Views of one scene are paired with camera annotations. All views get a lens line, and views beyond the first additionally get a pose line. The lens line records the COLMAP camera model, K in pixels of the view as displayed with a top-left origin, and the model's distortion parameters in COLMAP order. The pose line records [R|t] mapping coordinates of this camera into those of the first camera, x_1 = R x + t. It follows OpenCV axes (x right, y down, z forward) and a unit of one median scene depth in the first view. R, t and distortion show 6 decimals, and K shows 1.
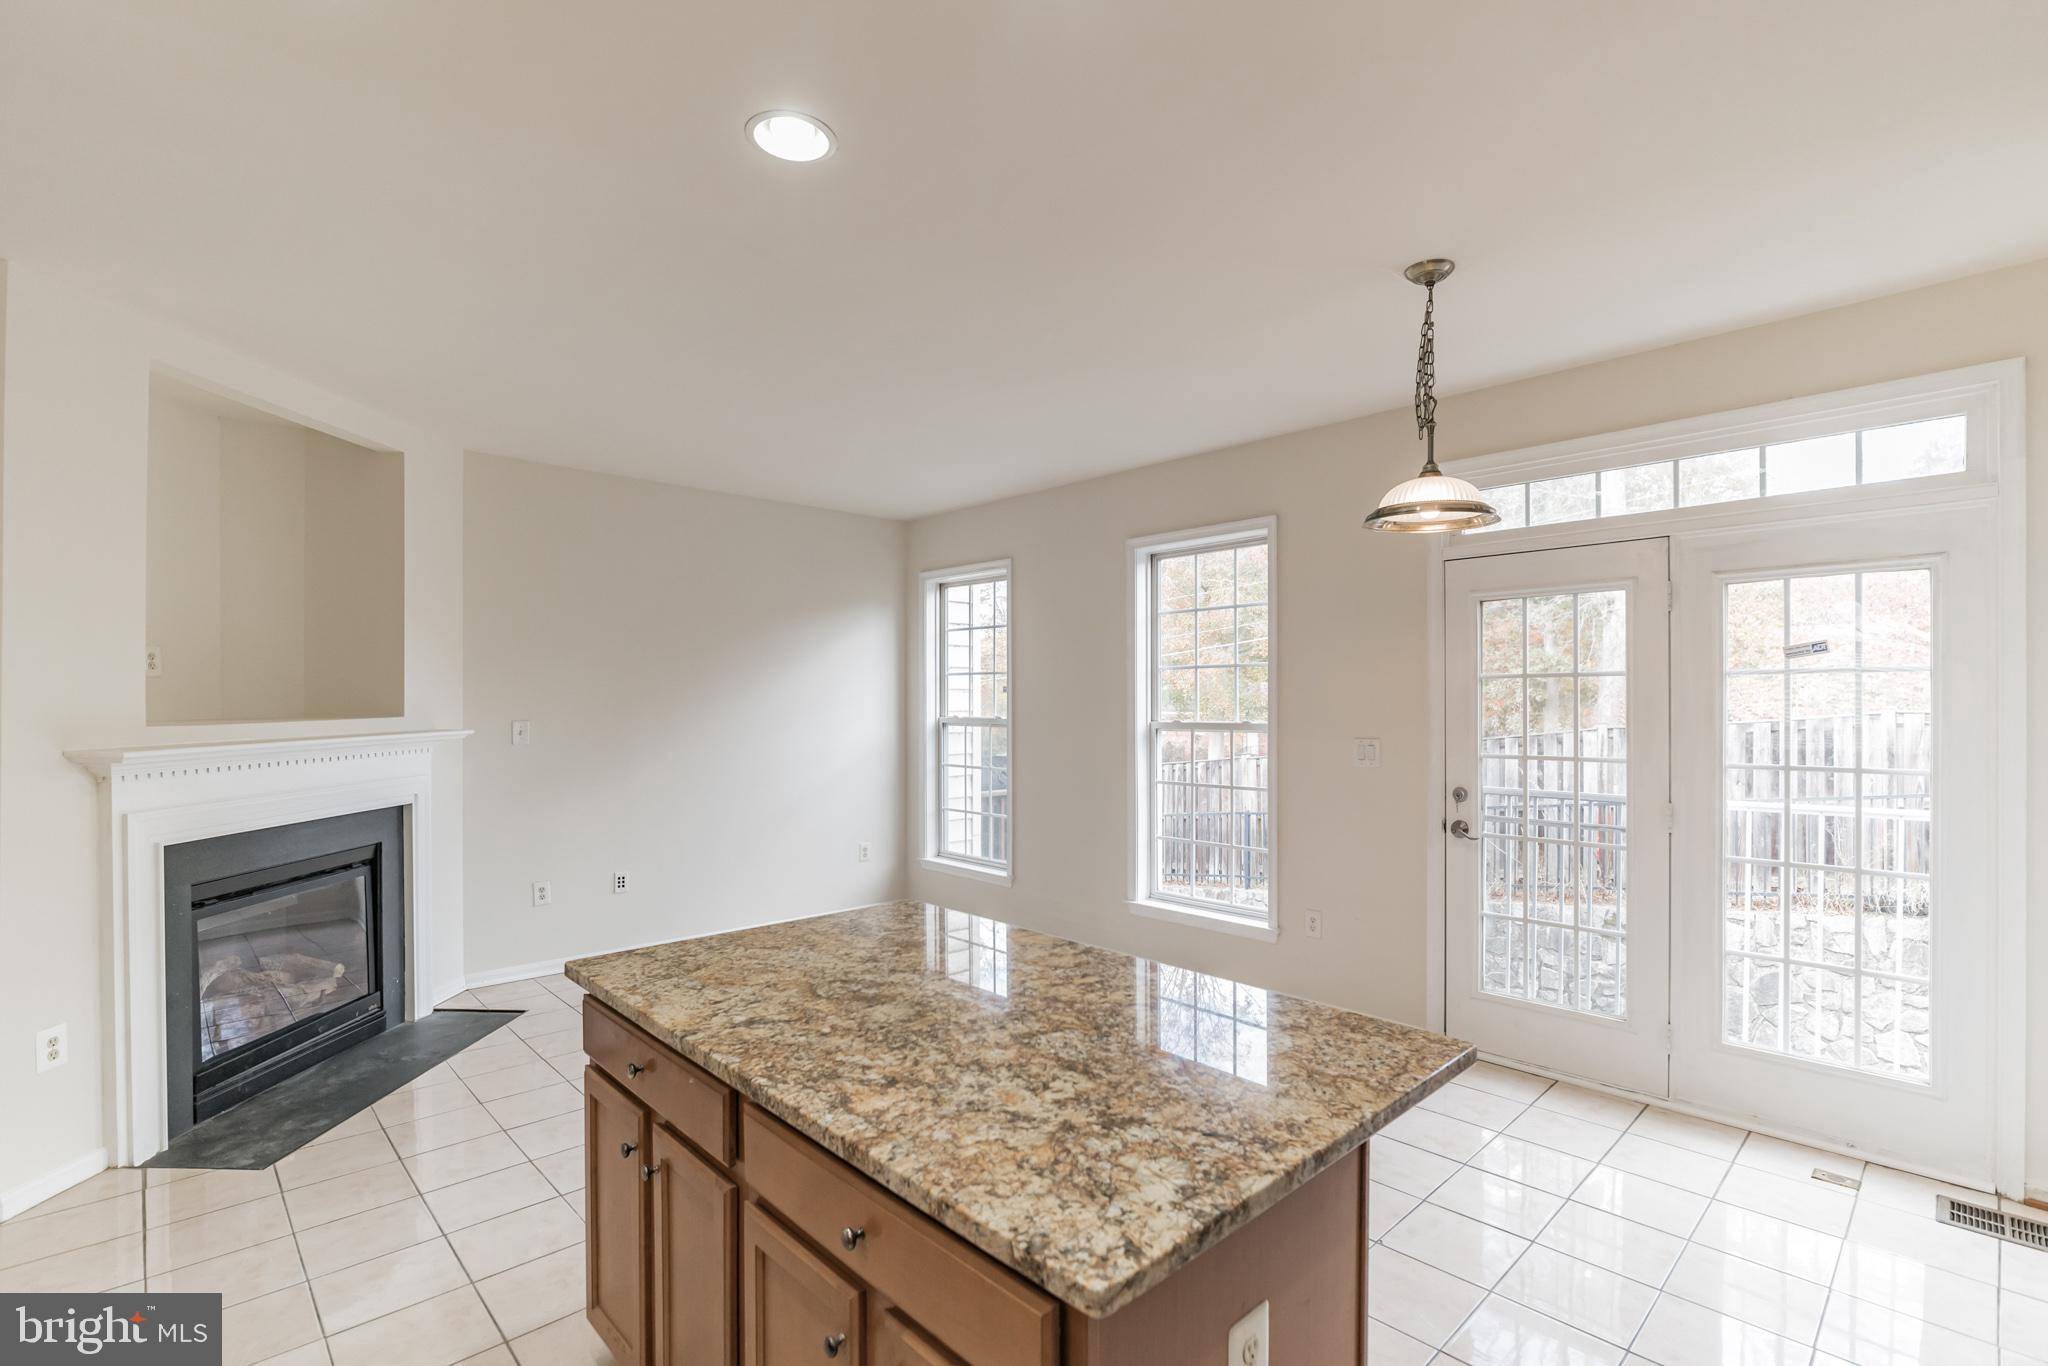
lens RADIAL K [[933.2, 0, 1027.0], [0, 933.2, 694.7], [0, 0, 1]] dist [-0.016516, 0.000165]
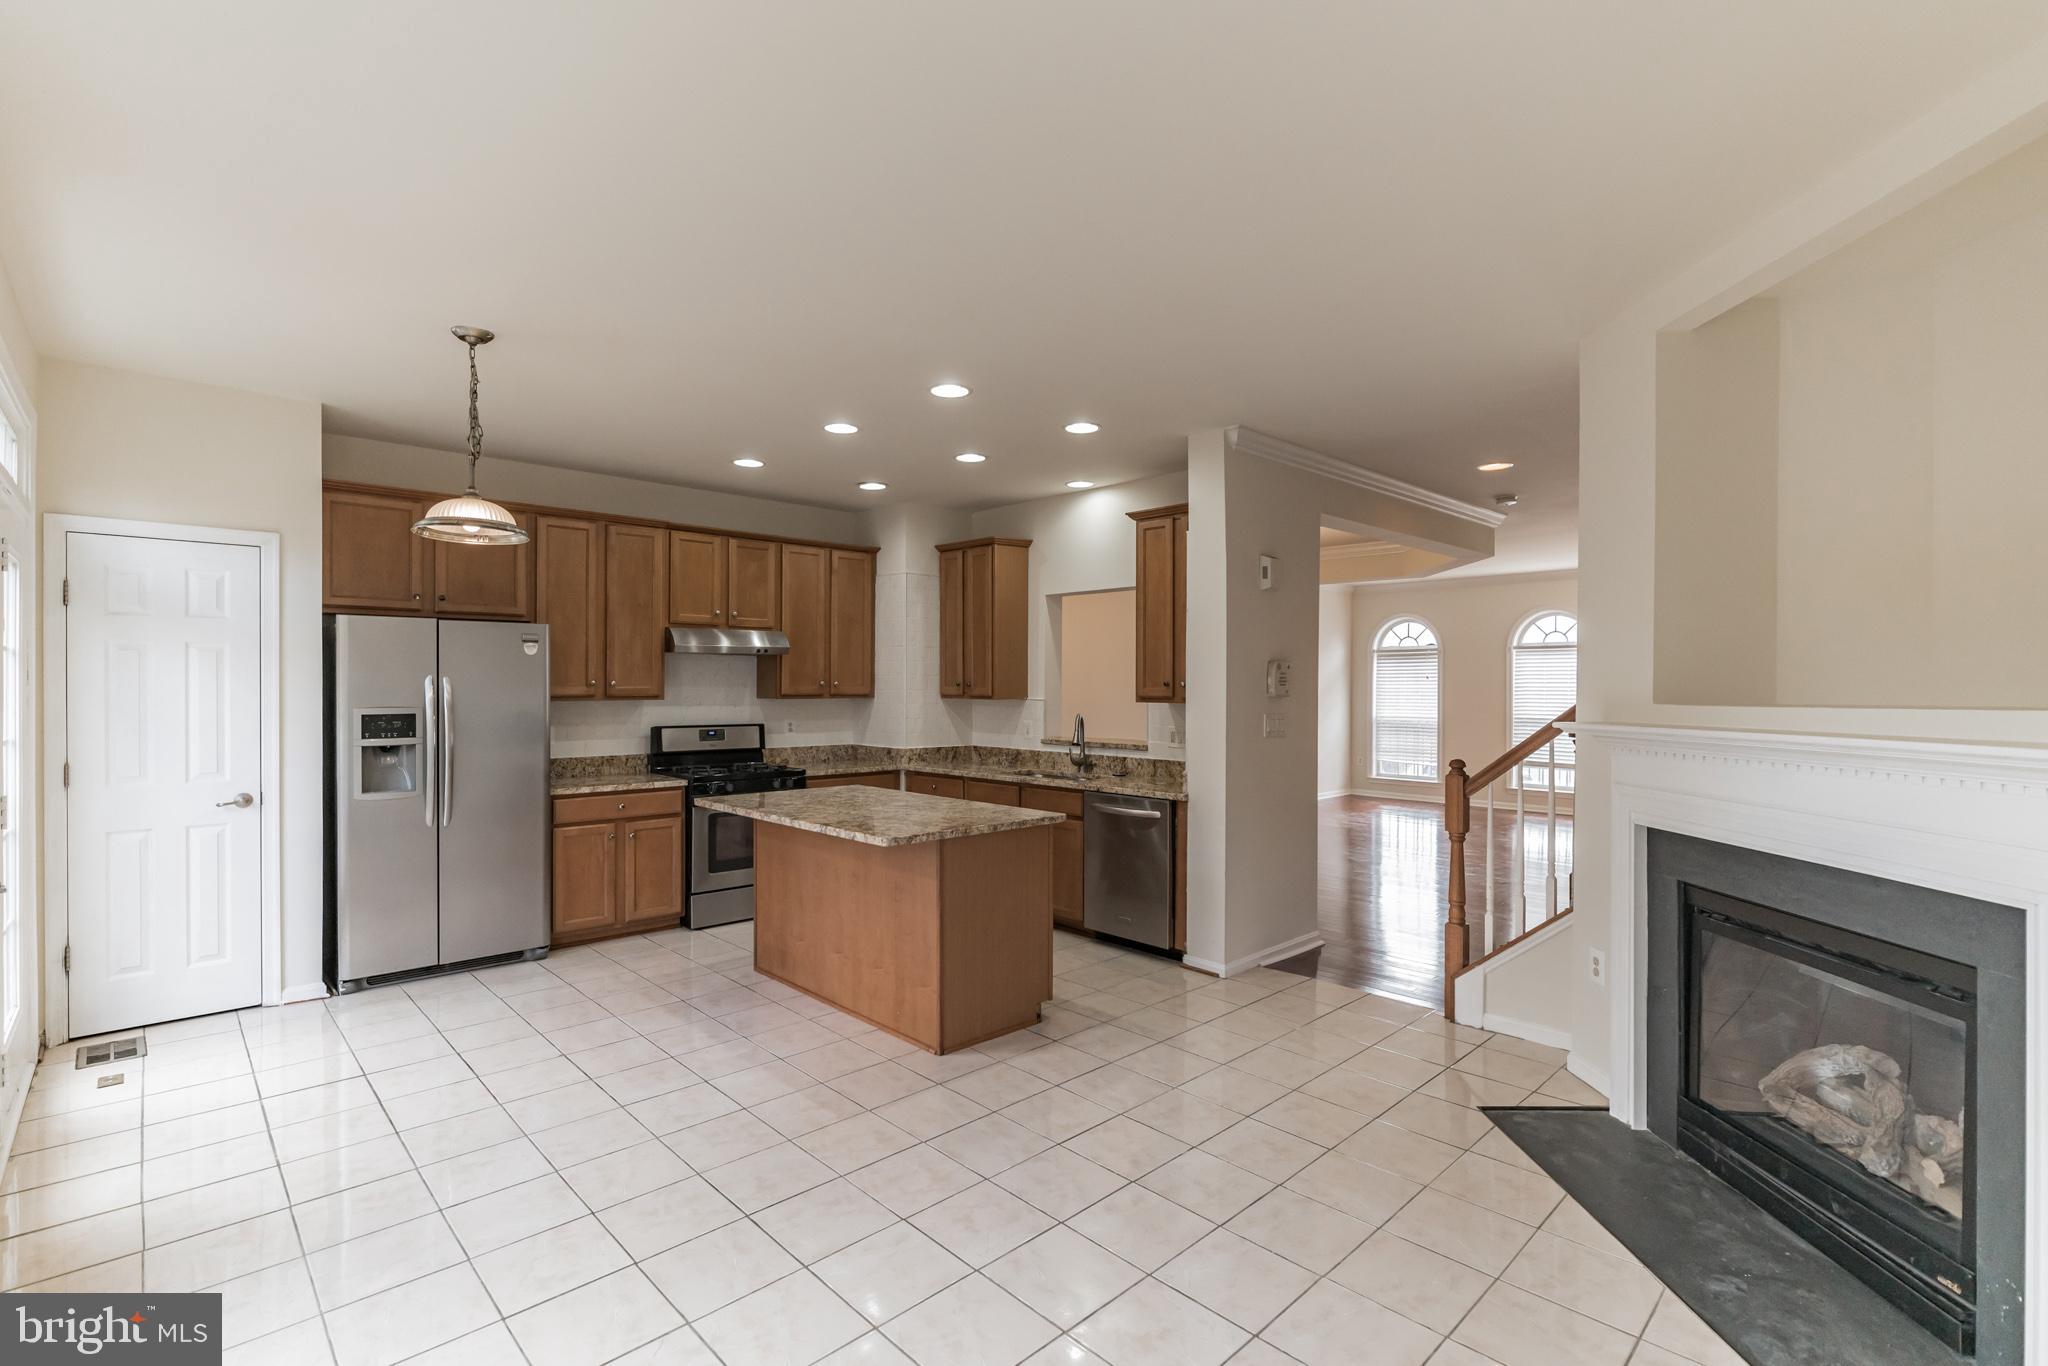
lens RADIAL K [[933.2, 0, 1027.0], [0, 933.2, 694.7], [0, 0, 1]] dist [-0.016516, 0.000165]
pose [[-0.999995, -0.001579, -0.002776, -0.398548], [-0.001586, 0.999996, 0.002366, 0.034886], [0.002772, 0.002370, -0.999993, 2.854970]]
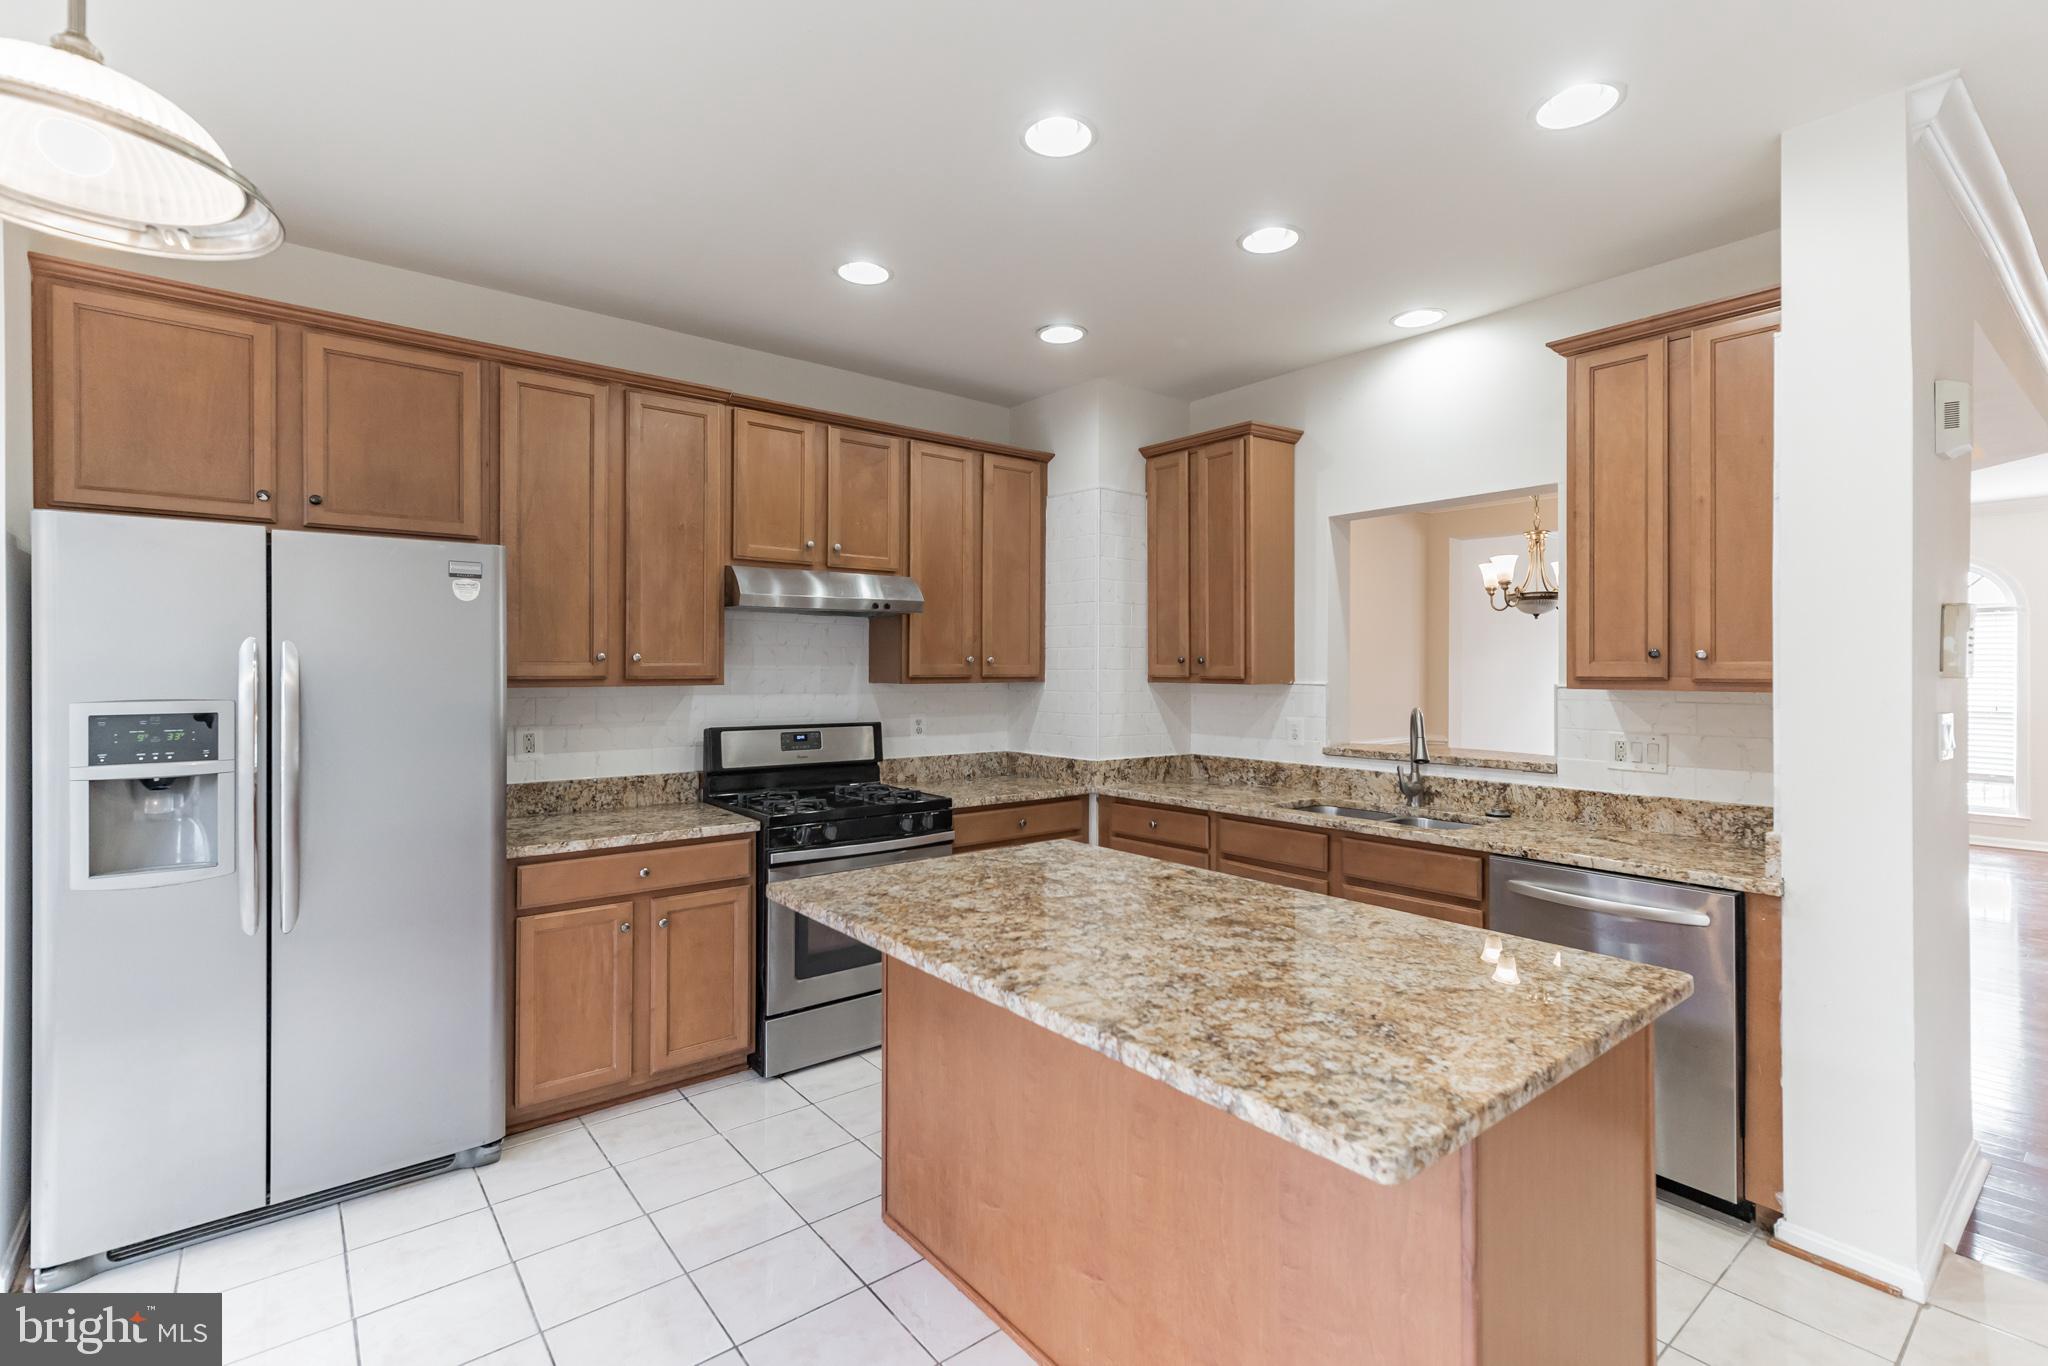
lens RADIAL K [[896.9, 0, 1054.6], [0, 896.9, 675.8], [0, 0, 1]] dist [0.001013, 0.000181]
pose [[-0.998878, -0.000275, 0.047356, -0.014646], [-0.000391, 0.999997, -0.002432, 0.045330], [-0.047355, -0.002447, -0.998875, 1.712573]]
